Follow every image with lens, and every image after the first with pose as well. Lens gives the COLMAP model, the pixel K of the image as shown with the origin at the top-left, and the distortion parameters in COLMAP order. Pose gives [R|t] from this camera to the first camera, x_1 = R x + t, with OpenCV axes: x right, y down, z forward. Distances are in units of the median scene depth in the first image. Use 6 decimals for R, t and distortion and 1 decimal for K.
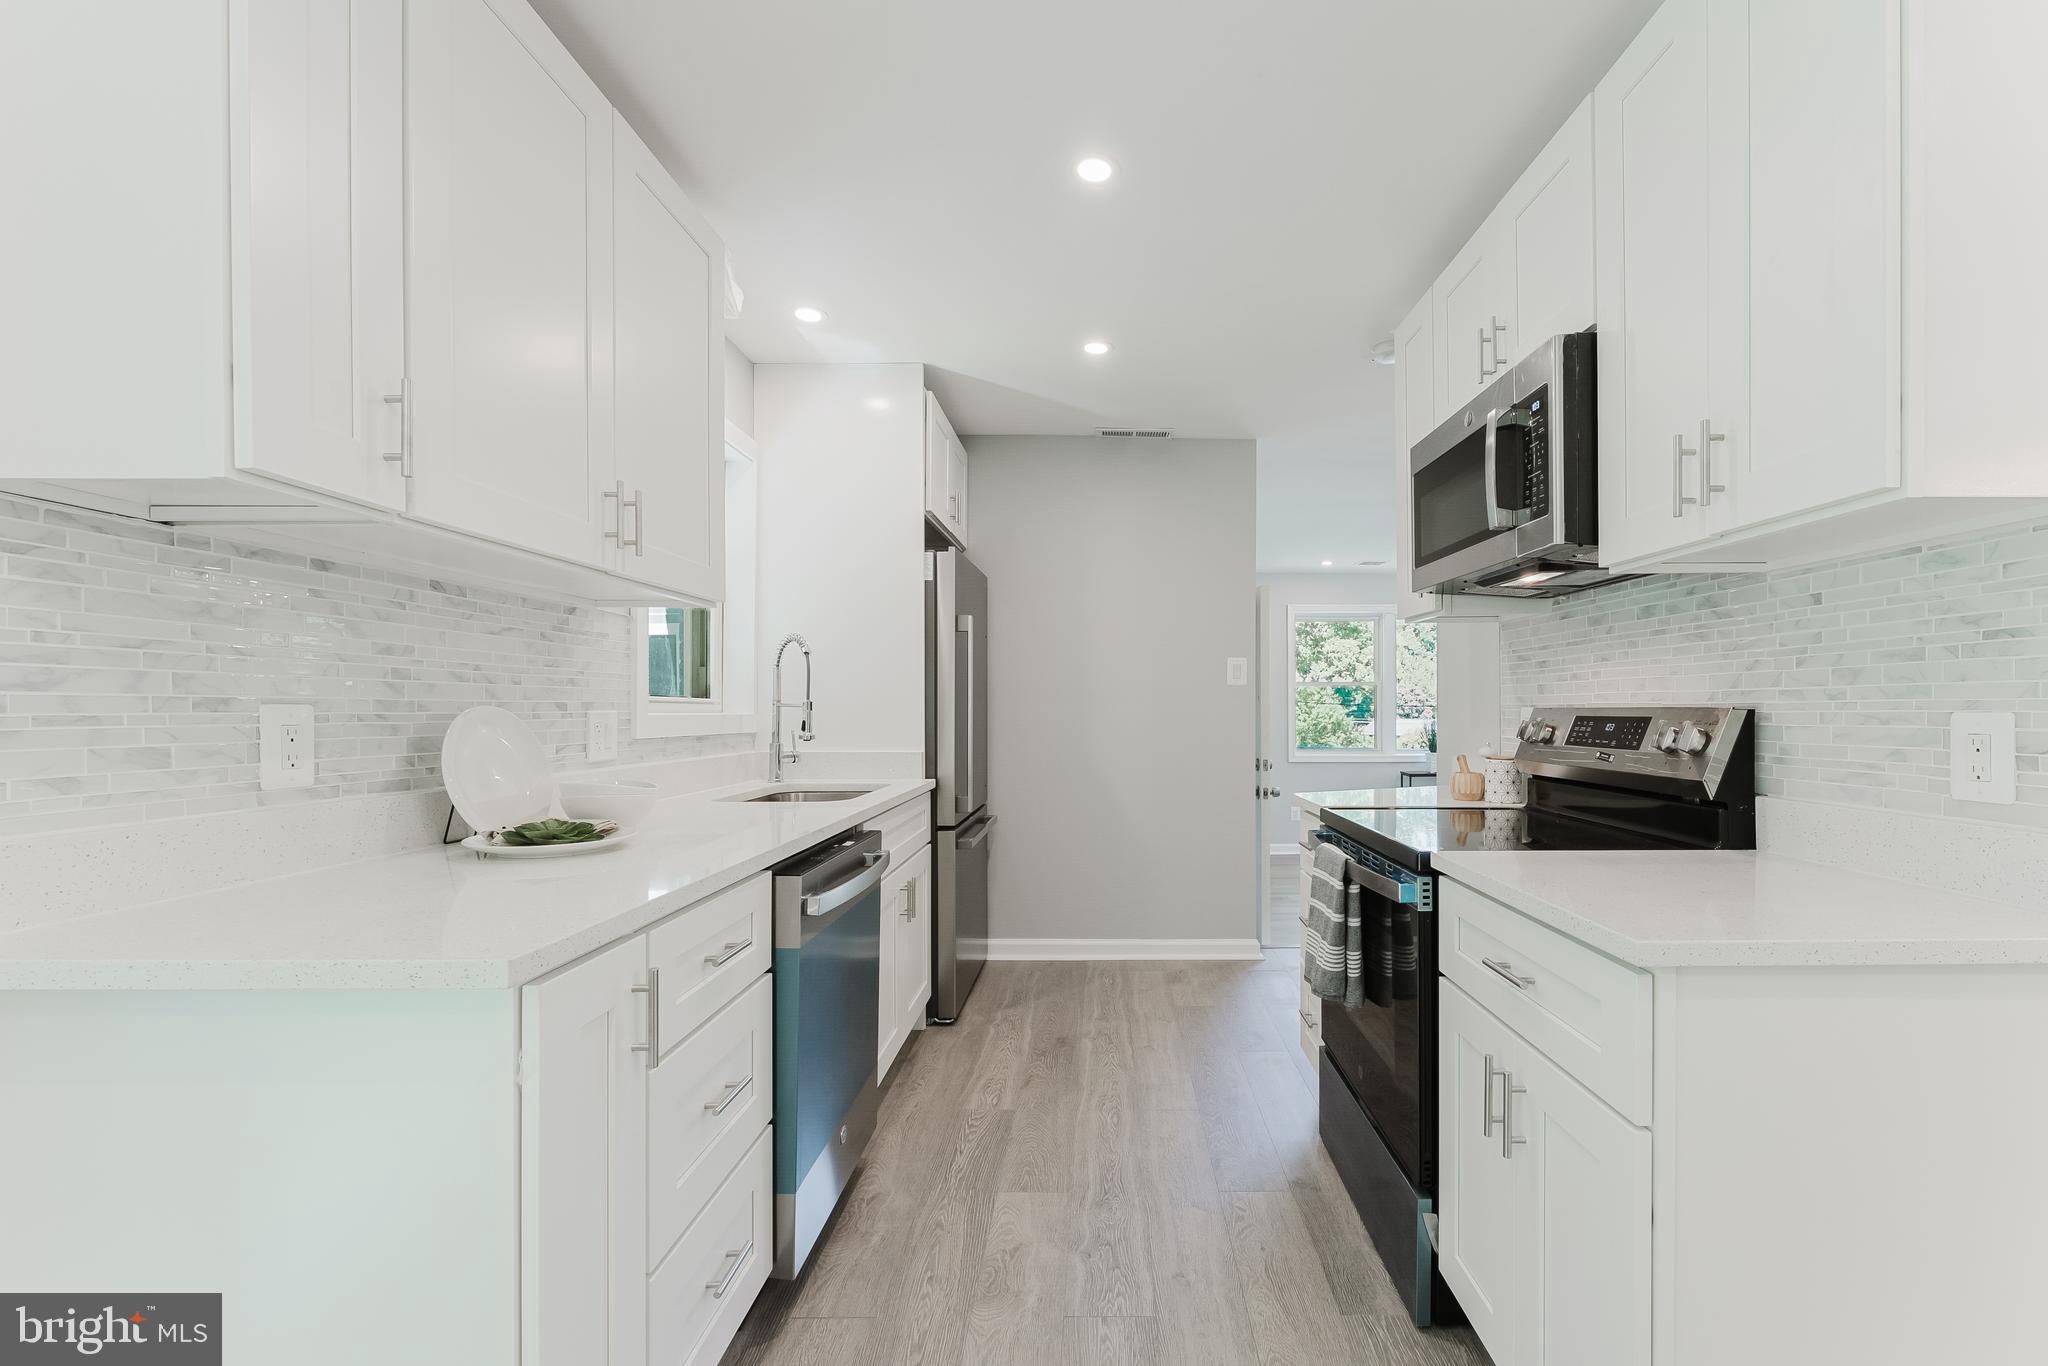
lens RADIAL K [[834.5, 0, 1127.9], [0, 834.5, 715.9], [0, 0, 1]] dist [-0.008515, 0.000346]
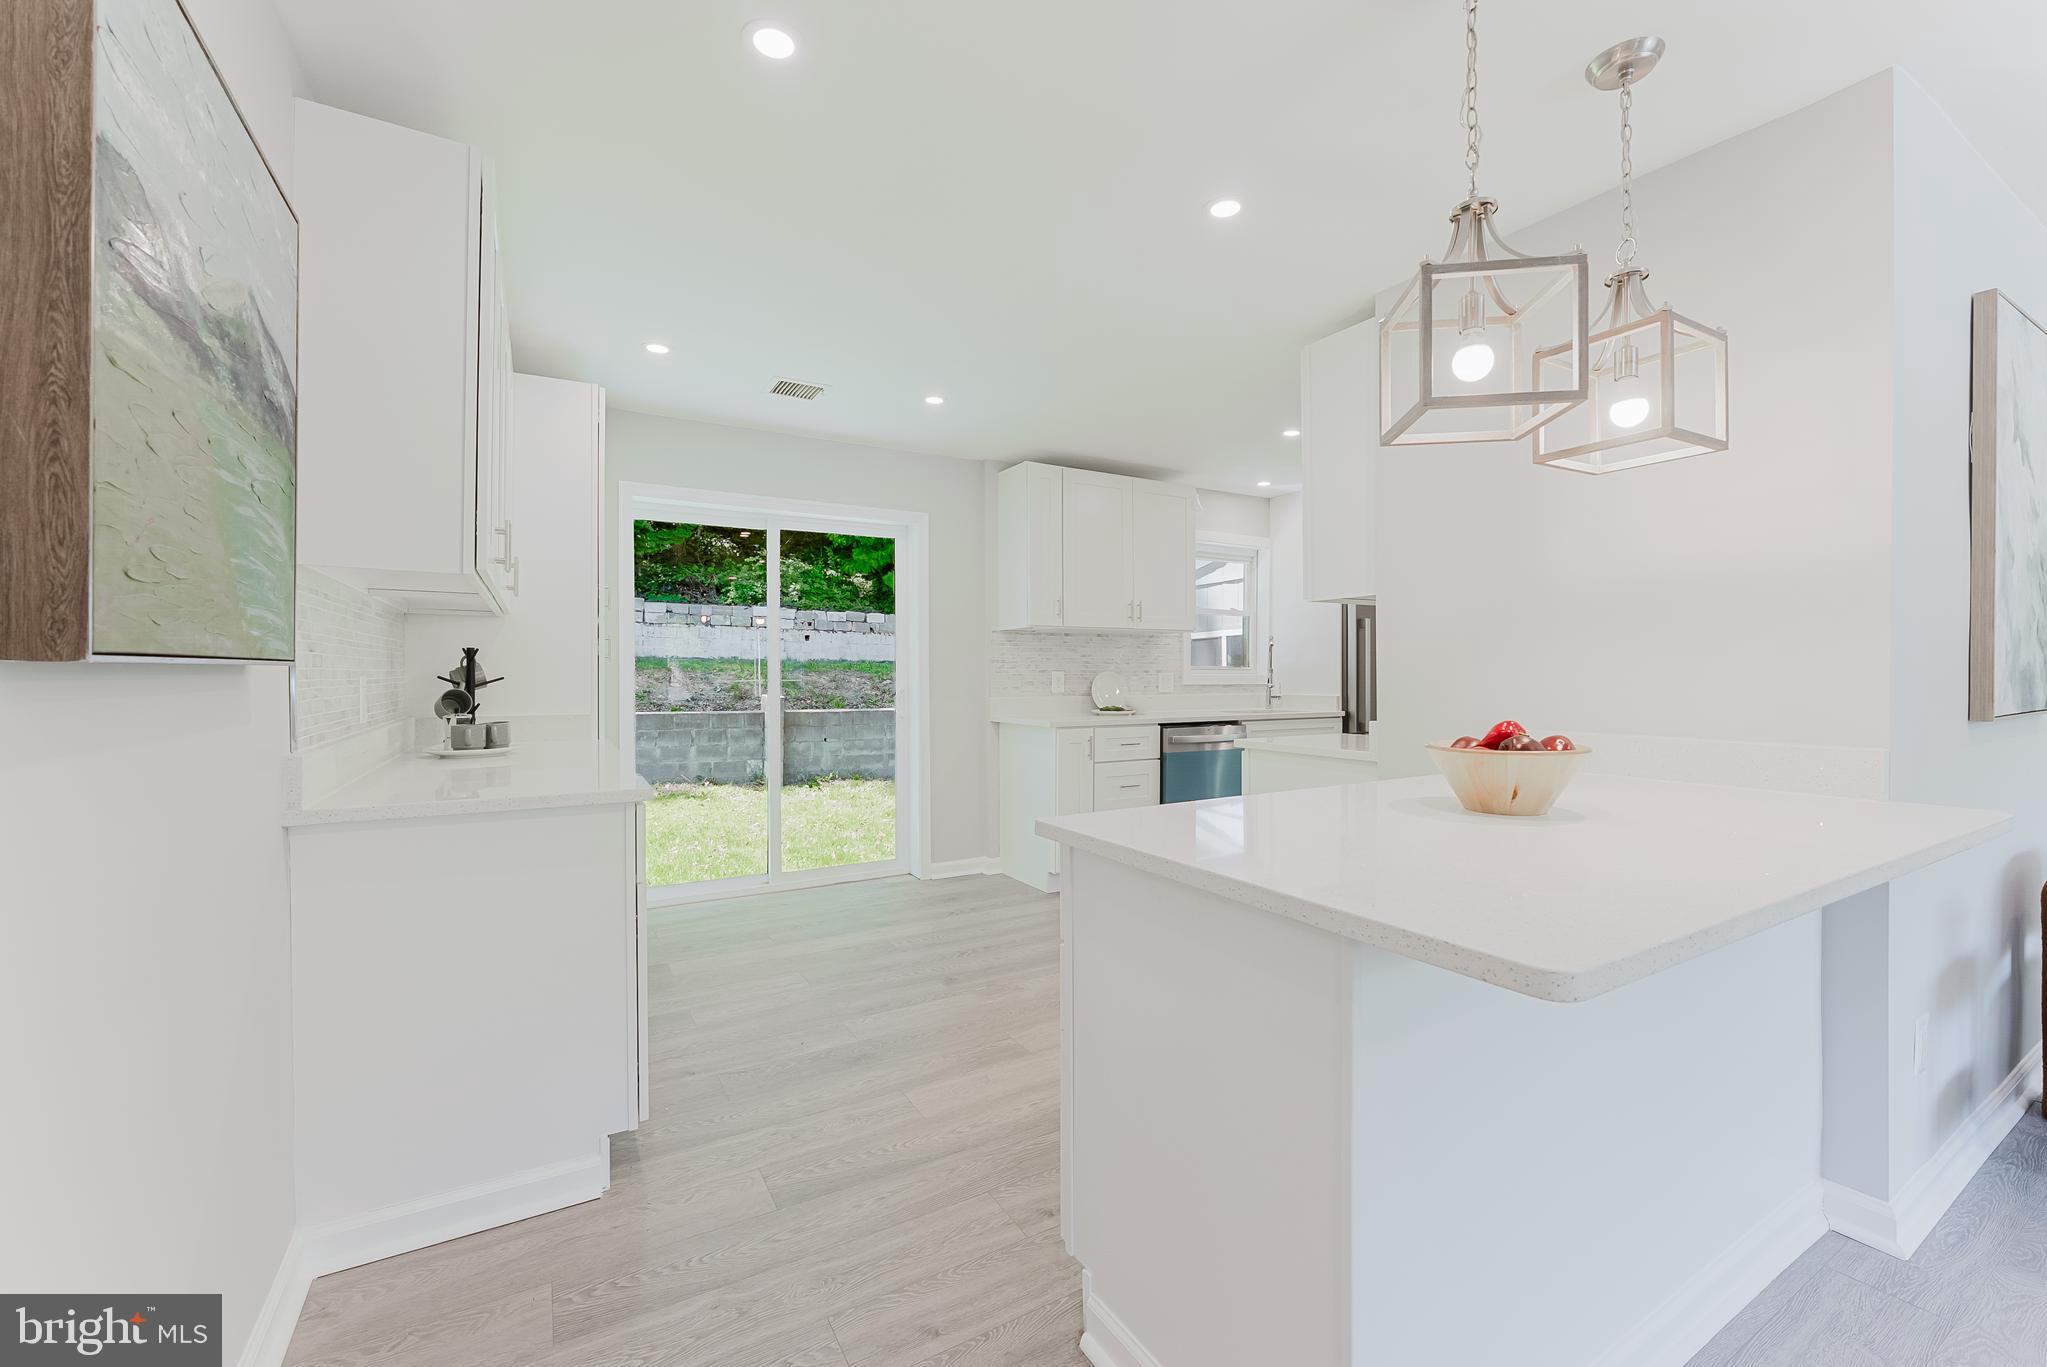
lens RADIAL K [[834.1, 0, 1028.7], [0, 834.1, 676.4], [0, 0, 1]] dist [-0.008515, 0.000346]
pose [[0.487724, -0.008701, -0.872954, 1.940286], [-0.000087, 0.999950, -0.010015, 0.040843], [0.872998, 0.004960, 0.487699, -0.864321]]
